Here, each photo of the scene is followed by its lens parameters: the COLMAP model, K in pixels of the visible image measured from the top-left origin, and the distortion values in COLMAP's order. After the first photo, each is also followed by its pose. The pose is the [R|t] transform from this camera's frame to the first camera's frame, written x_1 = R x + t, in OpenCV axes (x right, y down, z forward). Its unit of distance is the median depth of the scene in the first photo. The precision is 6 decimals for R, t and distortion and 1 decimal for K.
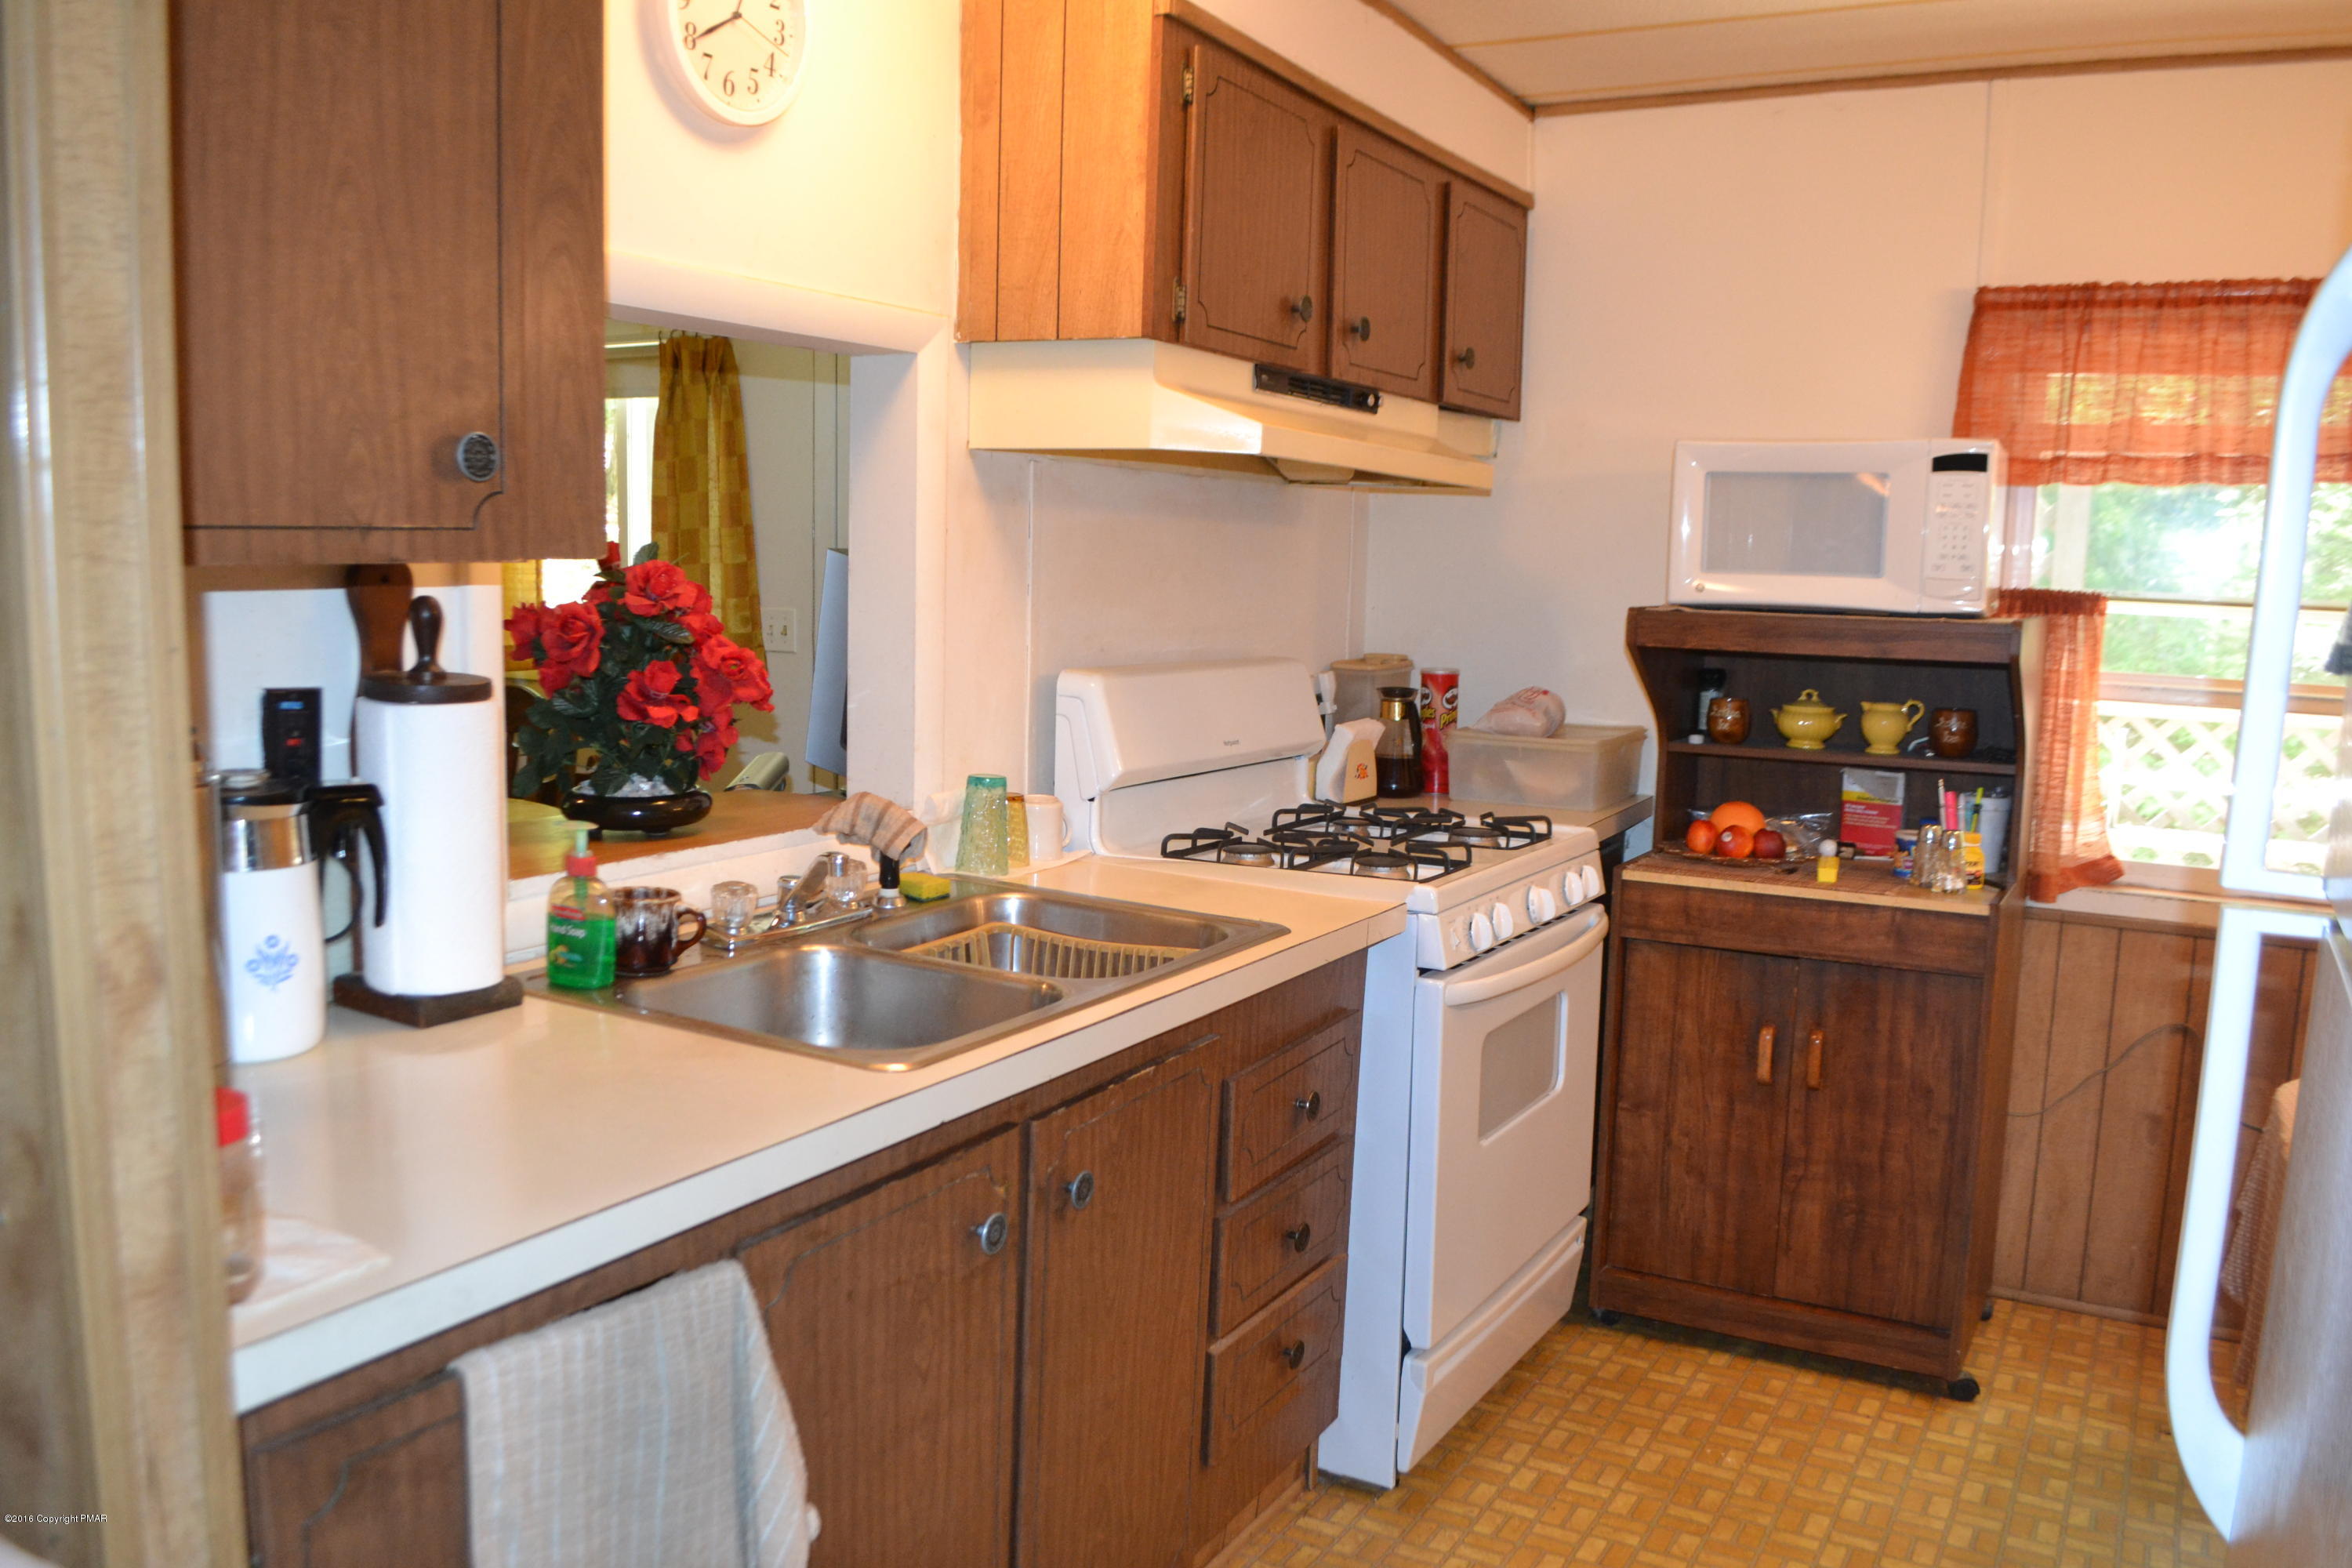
lens RADIAL K [[1863.0, 0, 1177.8], [0, 1863.0, 785.4], [0, 0, 1]] dist [-0.088736, 0.019818]
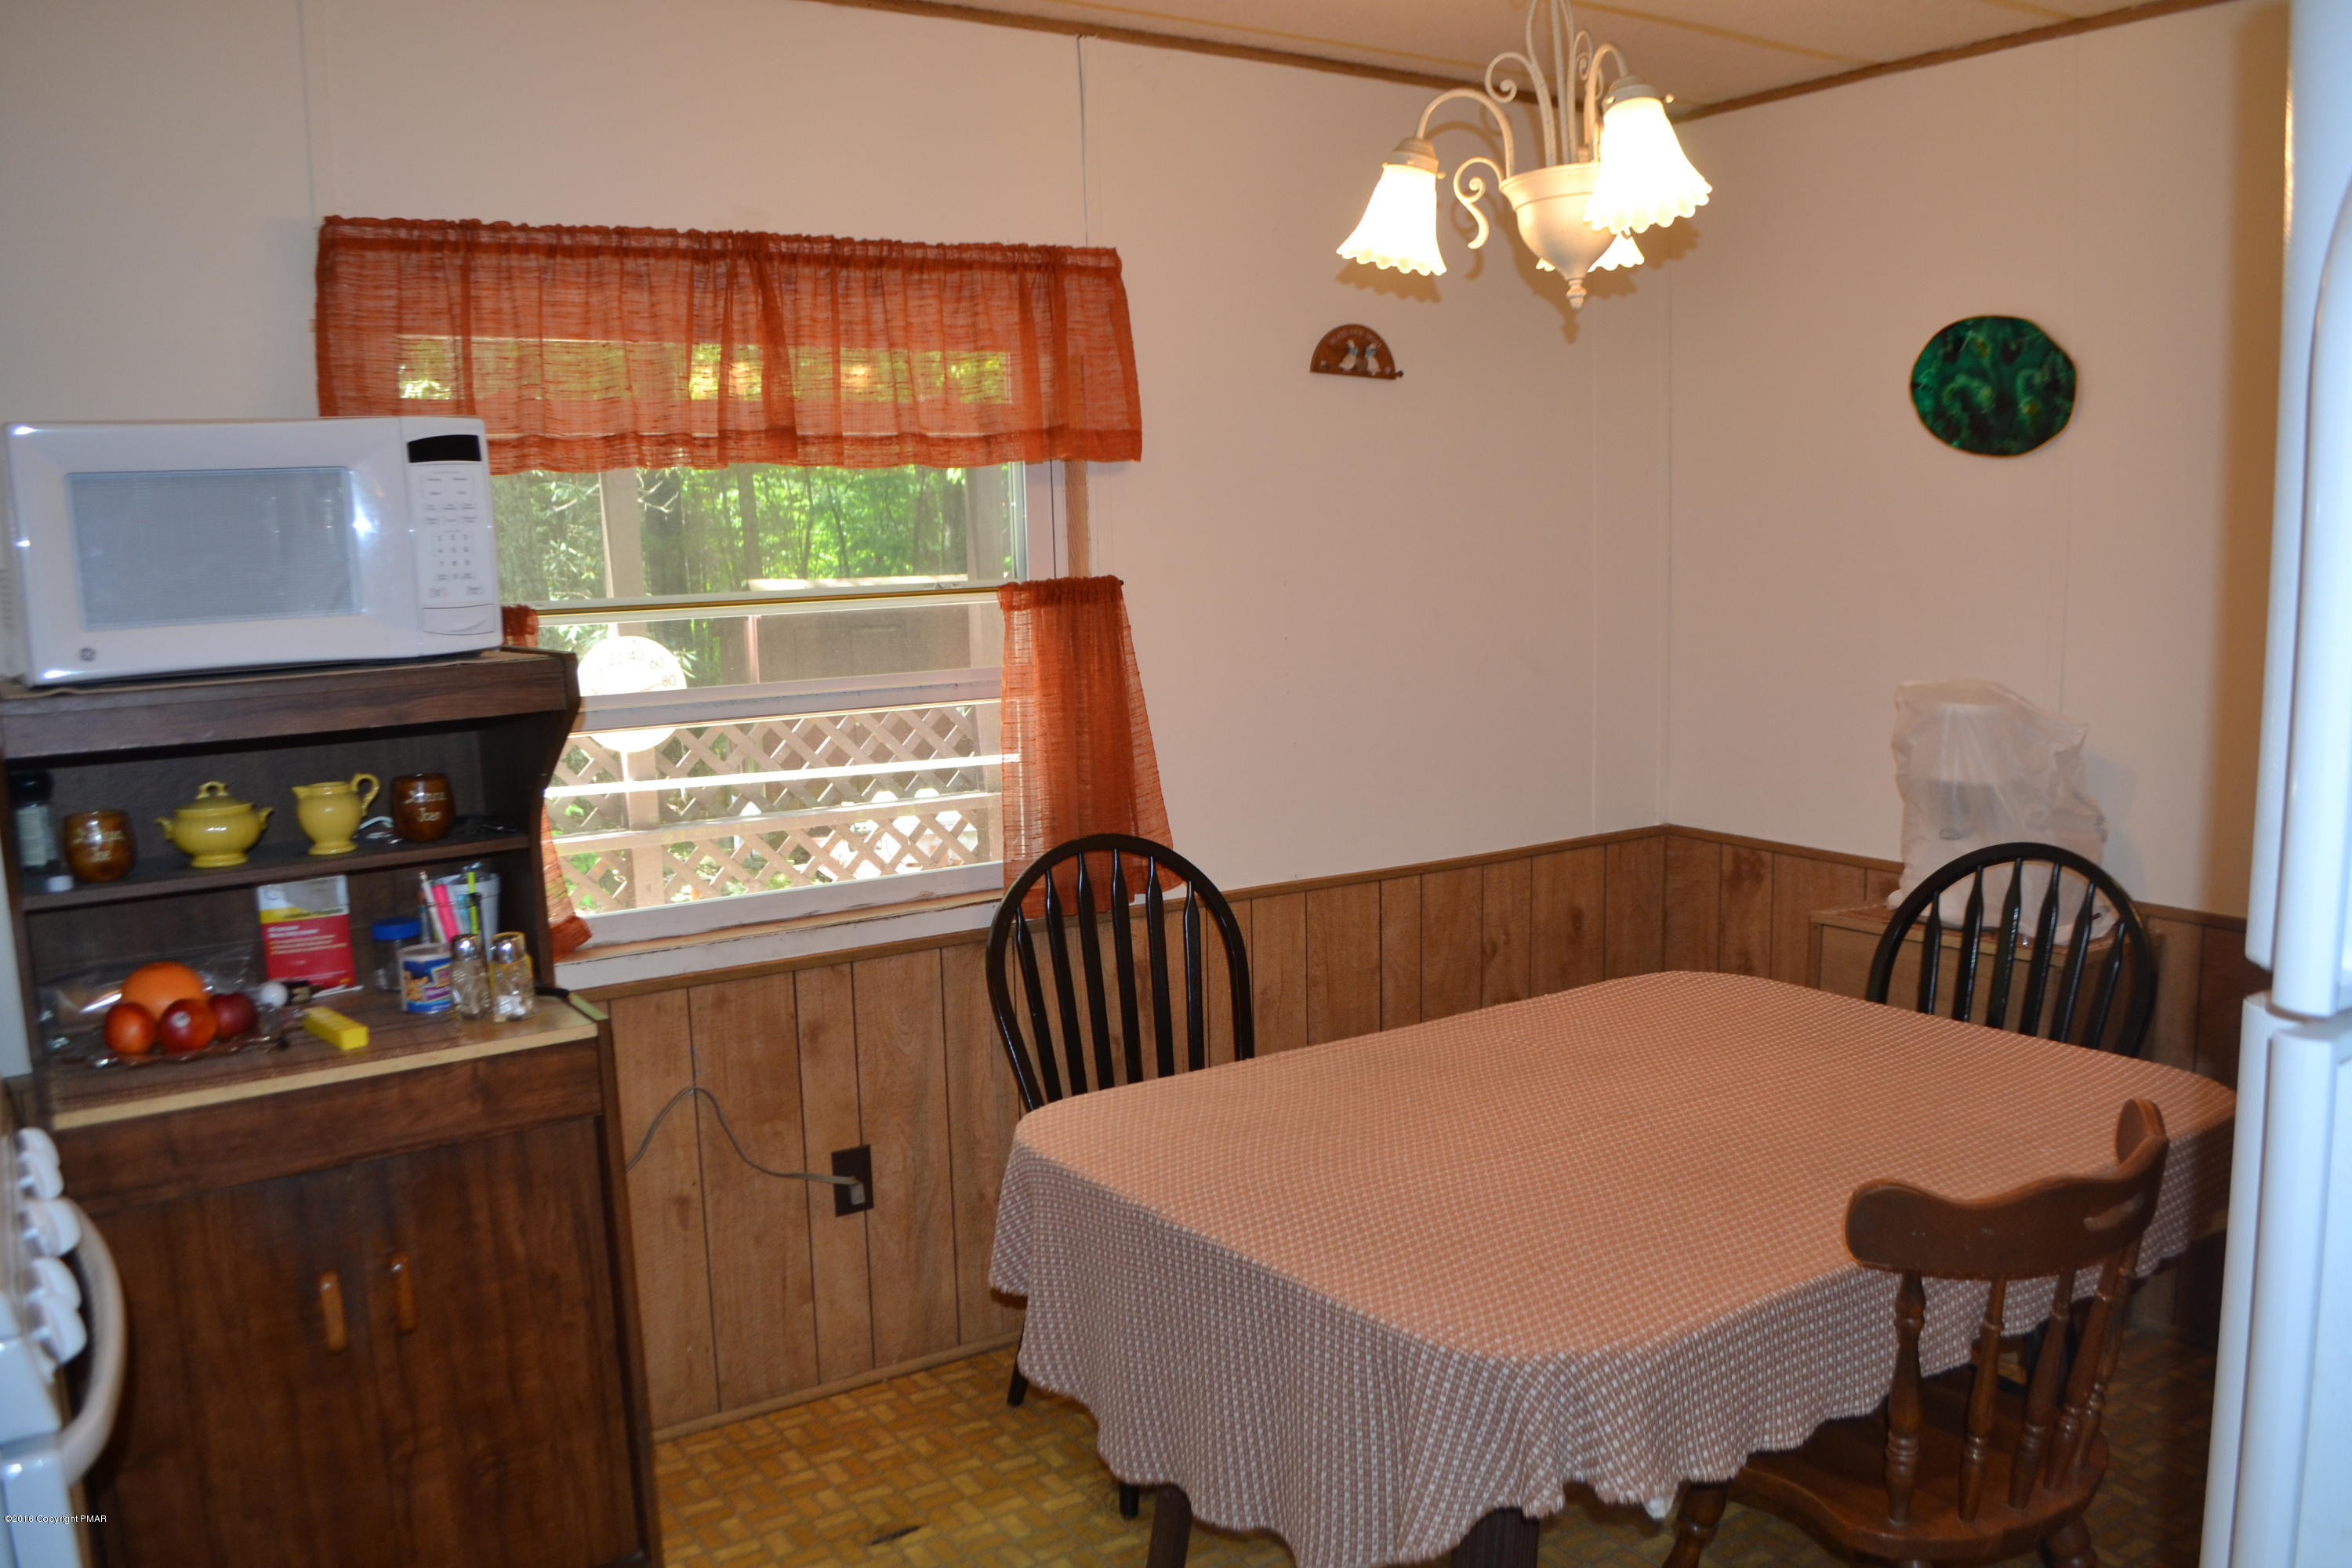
lens RADIAL K [[1863.0, 0, 1170.6], [0, 1863.0, 816.0], [0, 0, 1]] dist [-0.088736, 0.019818]
pose [[0.464429, -0.172544, 0.868639, -0.094440], [0.156552, 0.981386, 0.111237, -0.062264], [-0.871663, 0.084325, 0.482797, 0.370895]]
